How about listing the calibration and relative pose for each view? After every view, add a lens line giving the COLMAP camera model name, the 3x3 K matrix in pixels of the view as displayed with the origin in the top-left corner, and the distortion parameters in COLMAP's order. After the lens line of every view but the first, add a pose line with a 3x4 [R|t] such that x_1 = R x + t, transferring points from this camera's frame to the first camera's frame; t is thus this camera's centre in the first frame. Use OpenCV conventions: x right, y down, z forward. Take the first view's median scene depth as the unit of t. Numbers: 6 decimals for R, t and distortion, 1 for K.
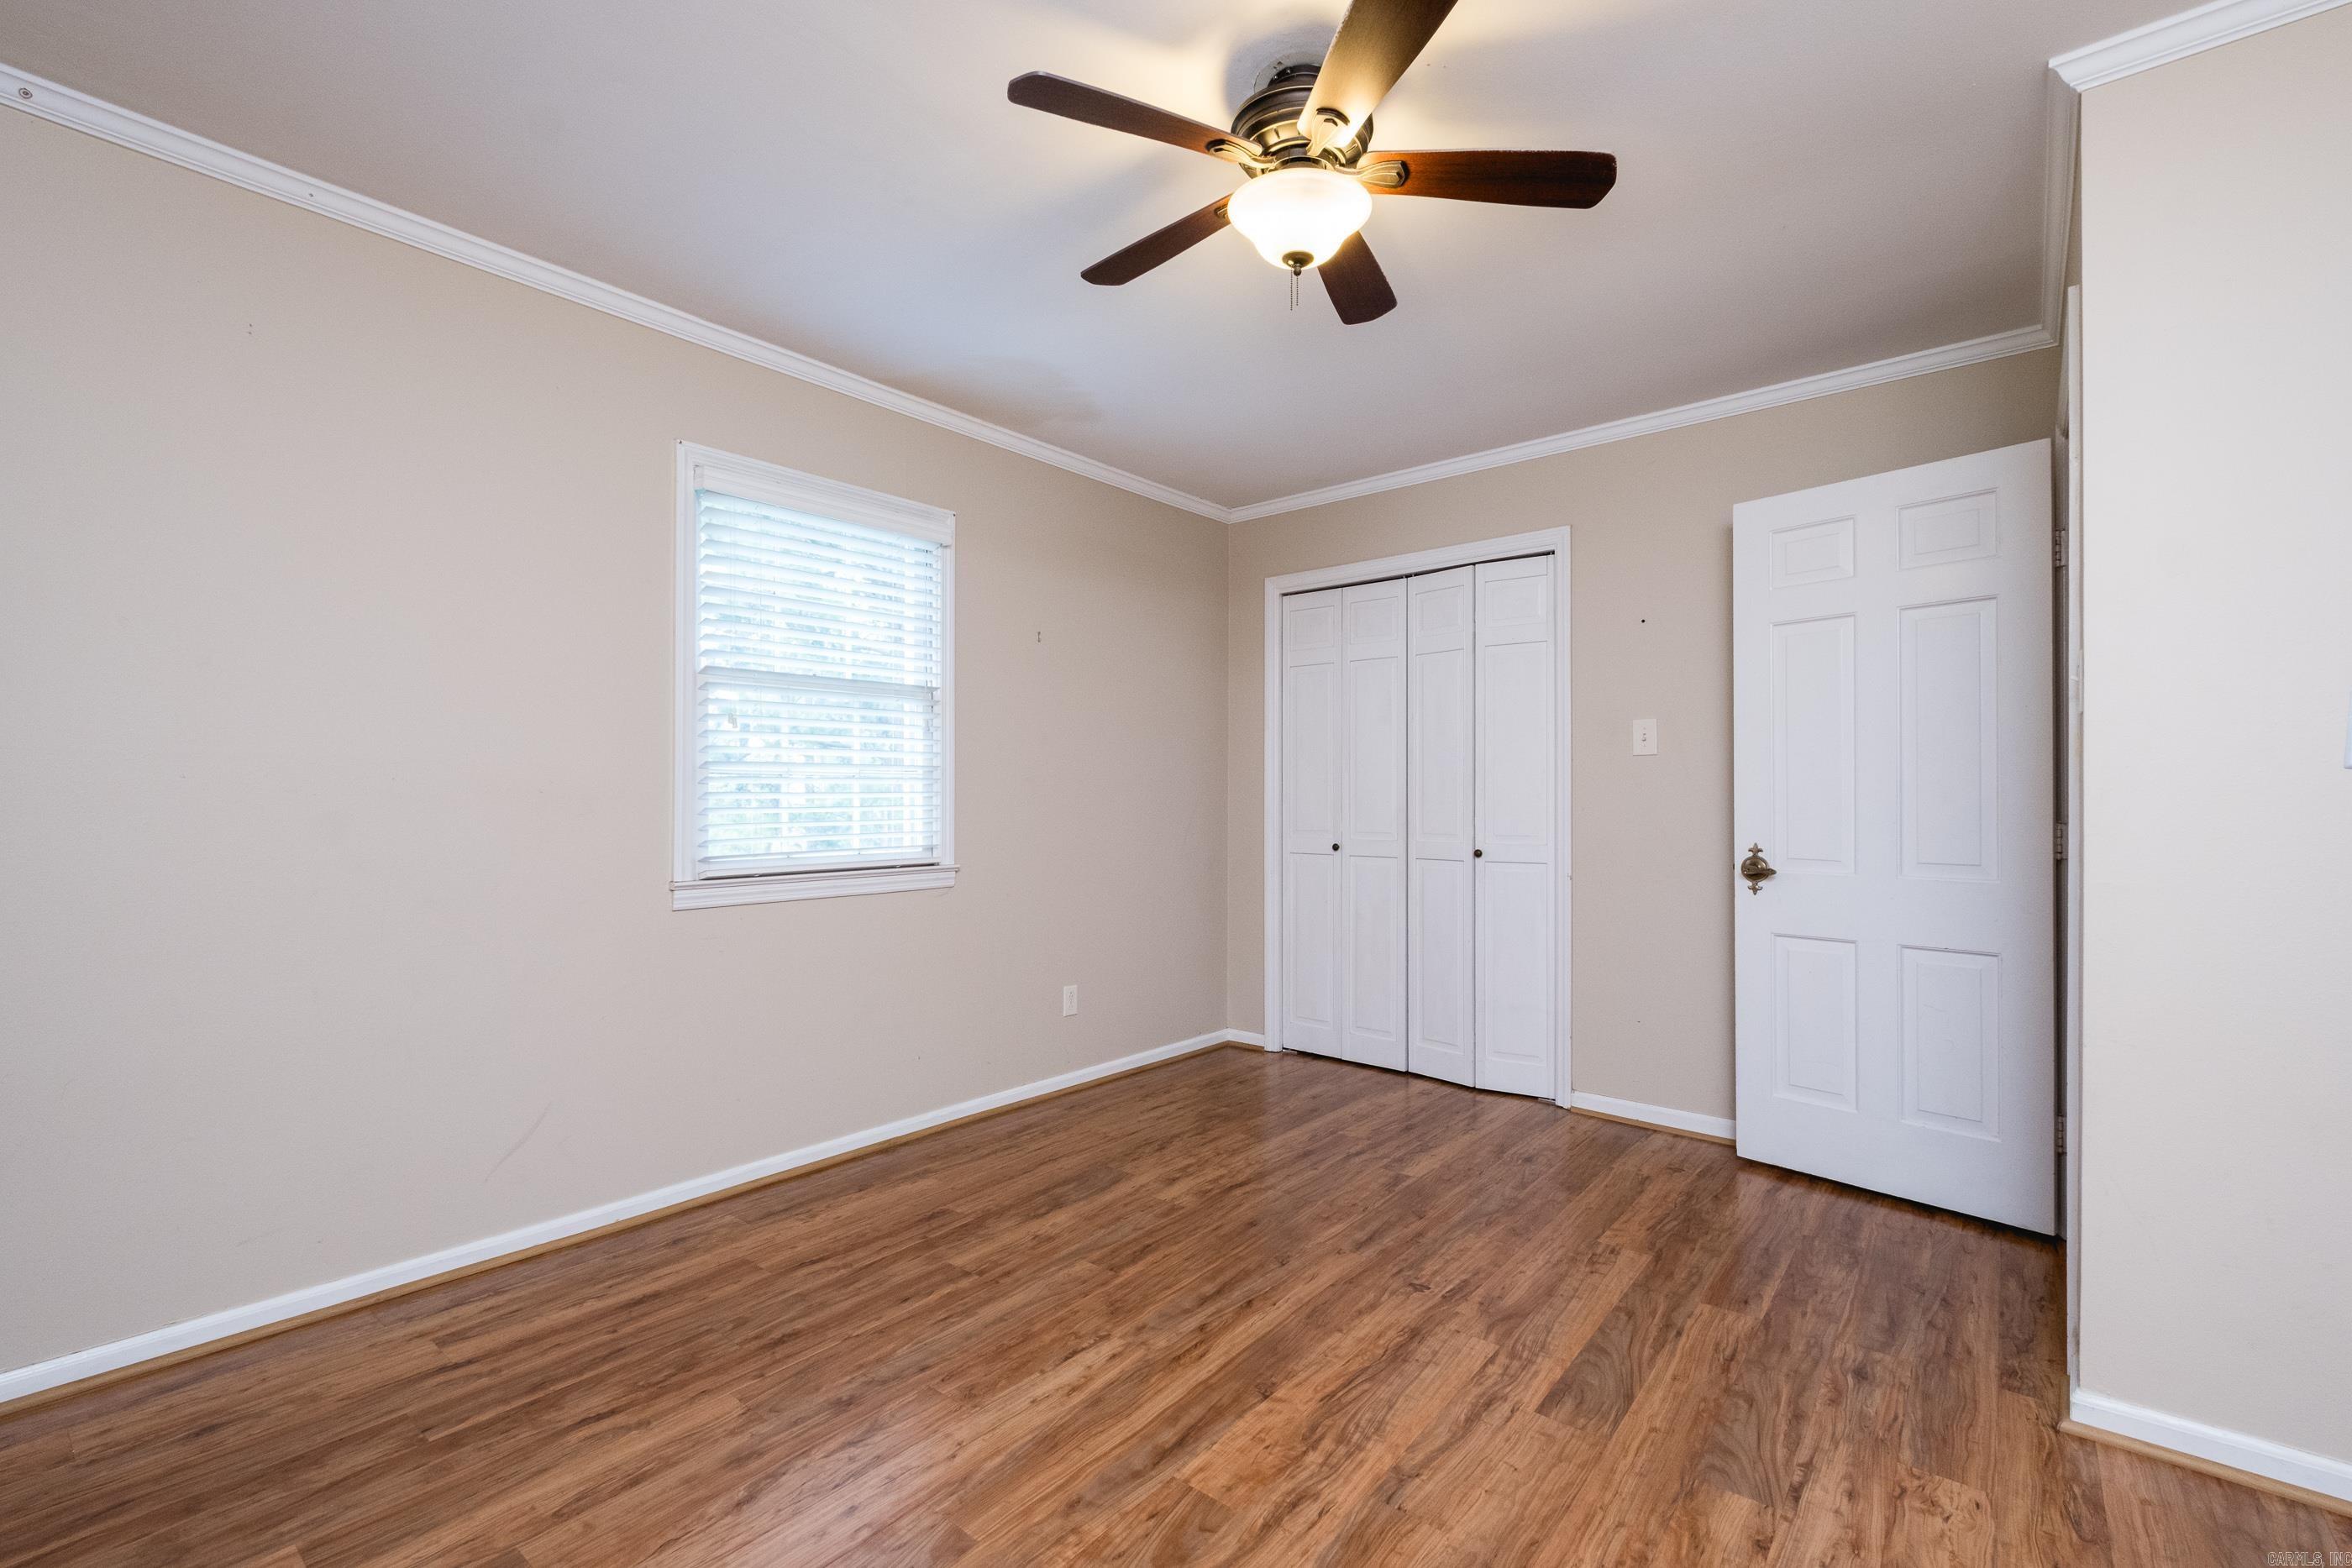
lens RADIAL K [[1022.0, 0, 1157.0], [0, 1022.0, 760.7], [0, 0, 1]] dist [-0.013366, -0.000329]
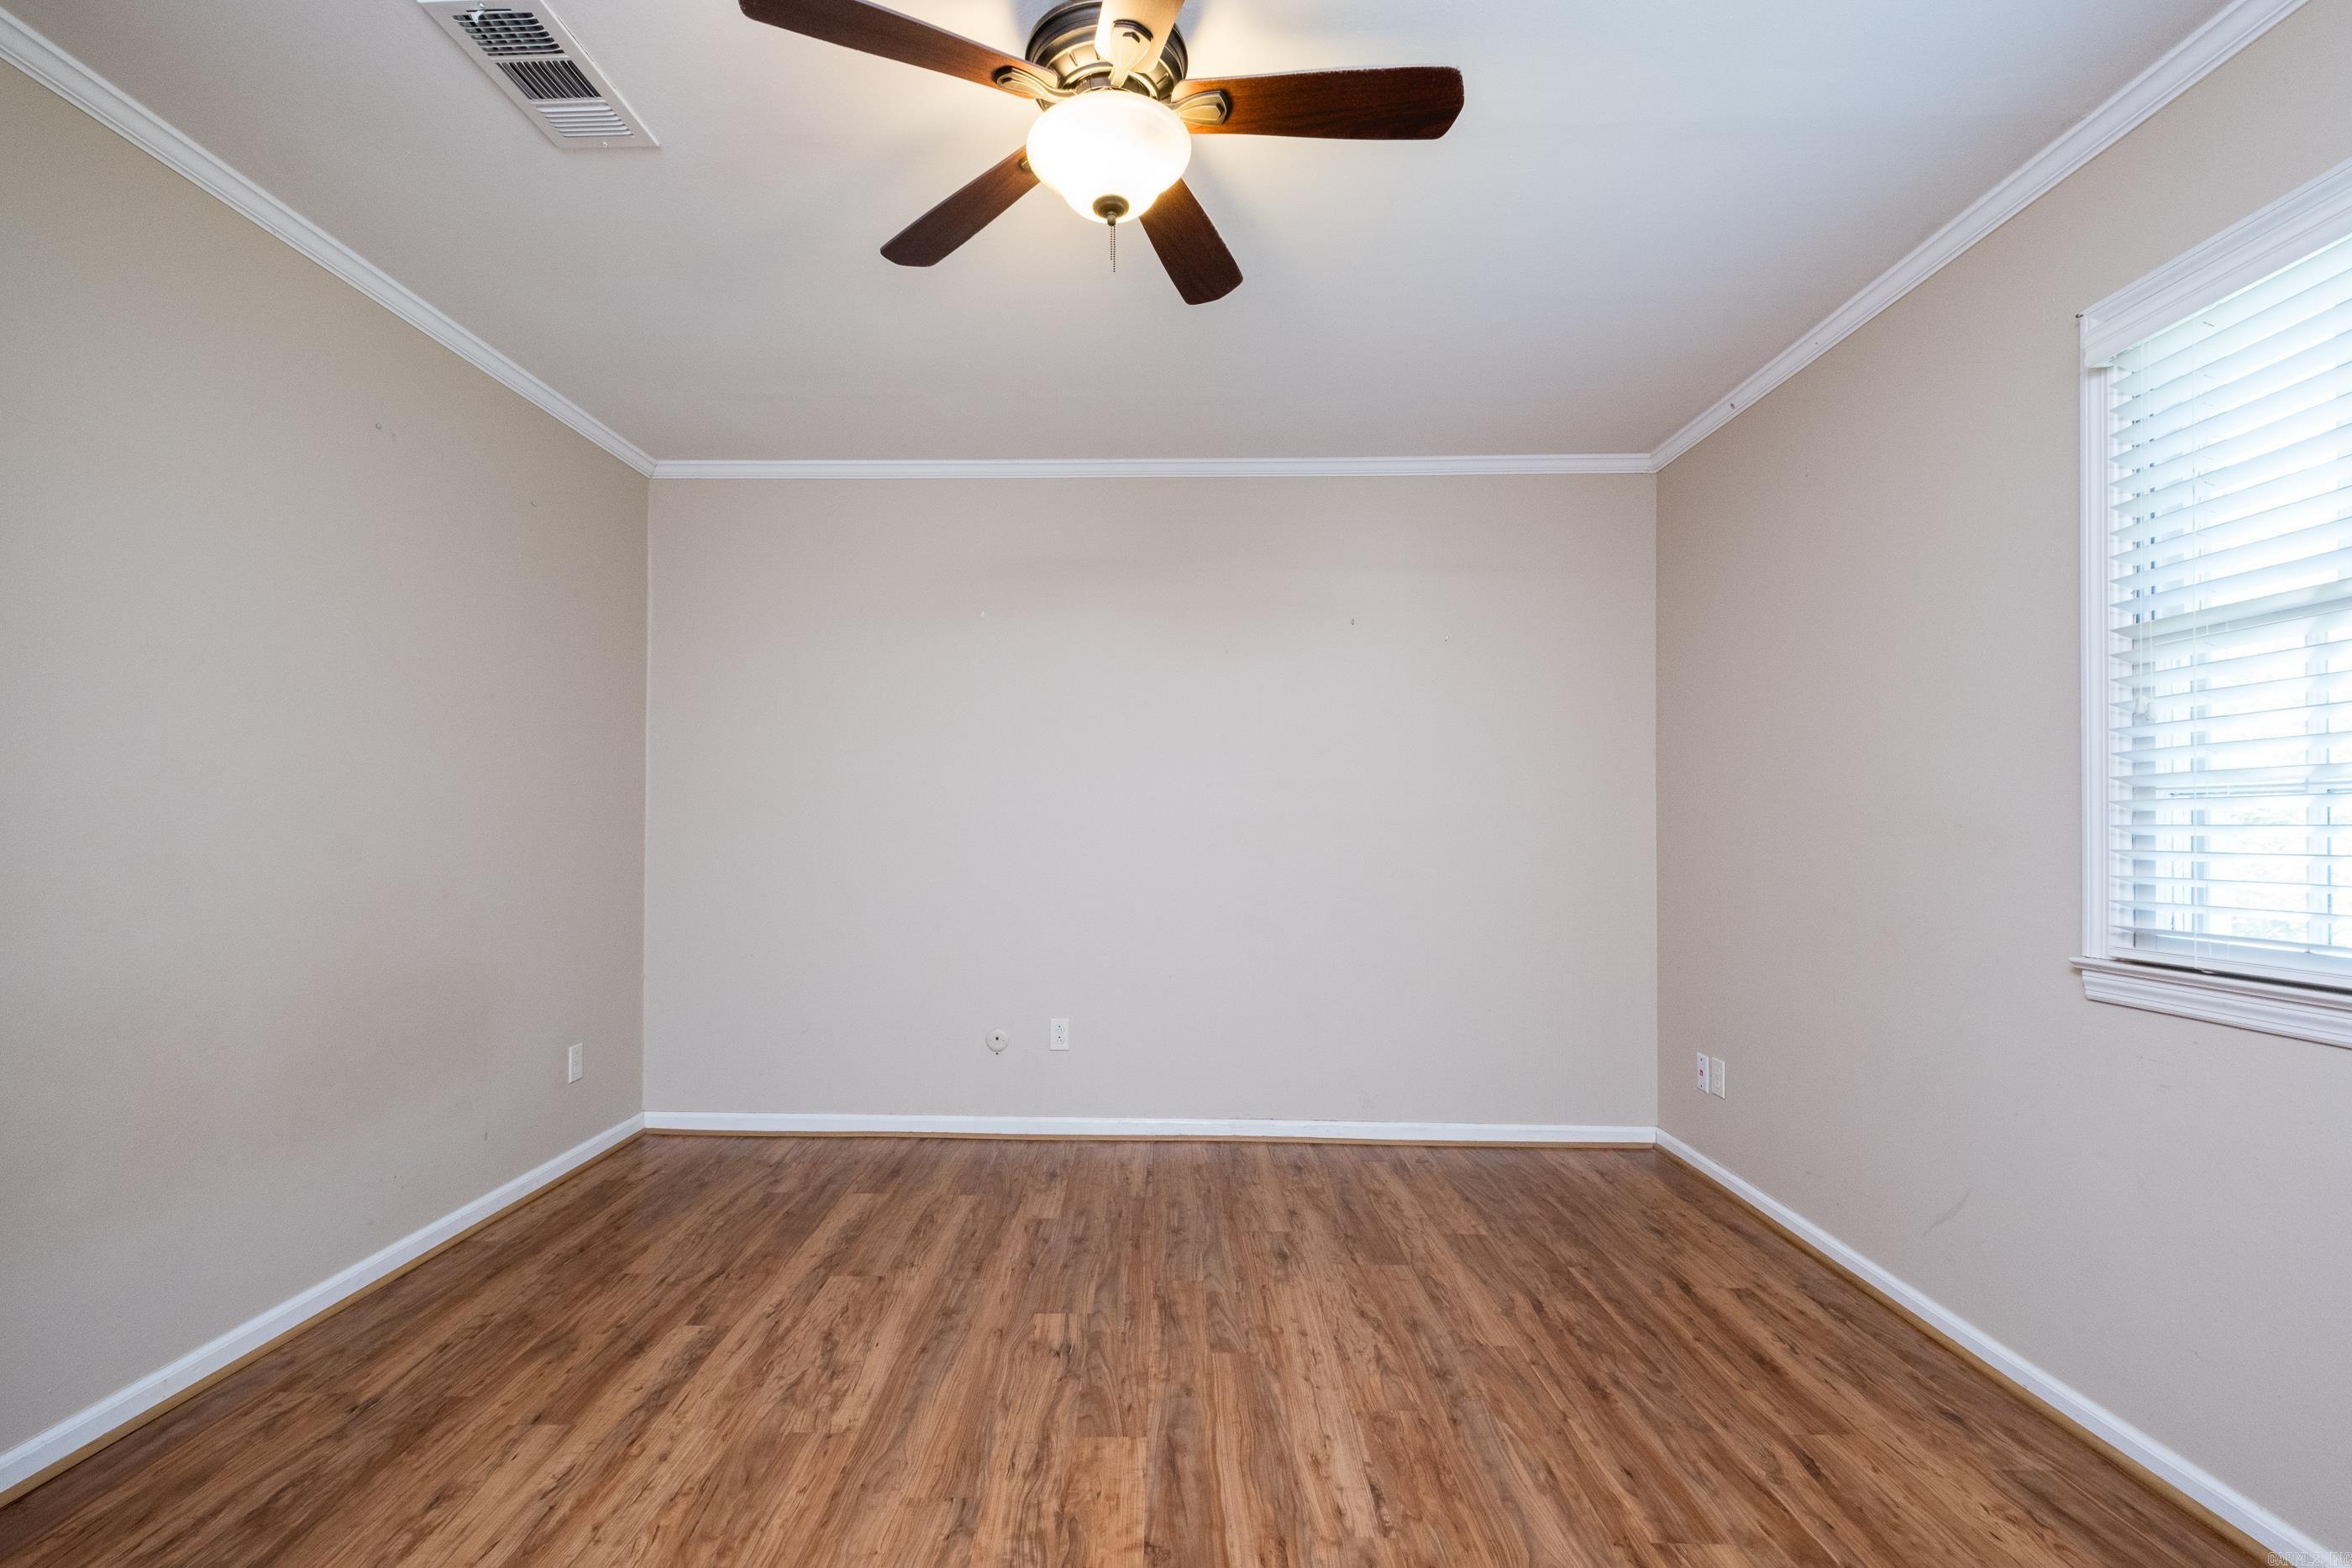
lens RADIAL K [[1022.0, 0, 1182.7], [0, 1022.0, 793.1], [0, 0, 1]] dist [-0.013366, -0.000329]
pose [[-0.757024, -0.023281, -0.652972, 0.676490], [0.015852, 0.998416, -0.053976, 0.056570], [0.653195, -0.051212, -0.755456, 1.764731]]
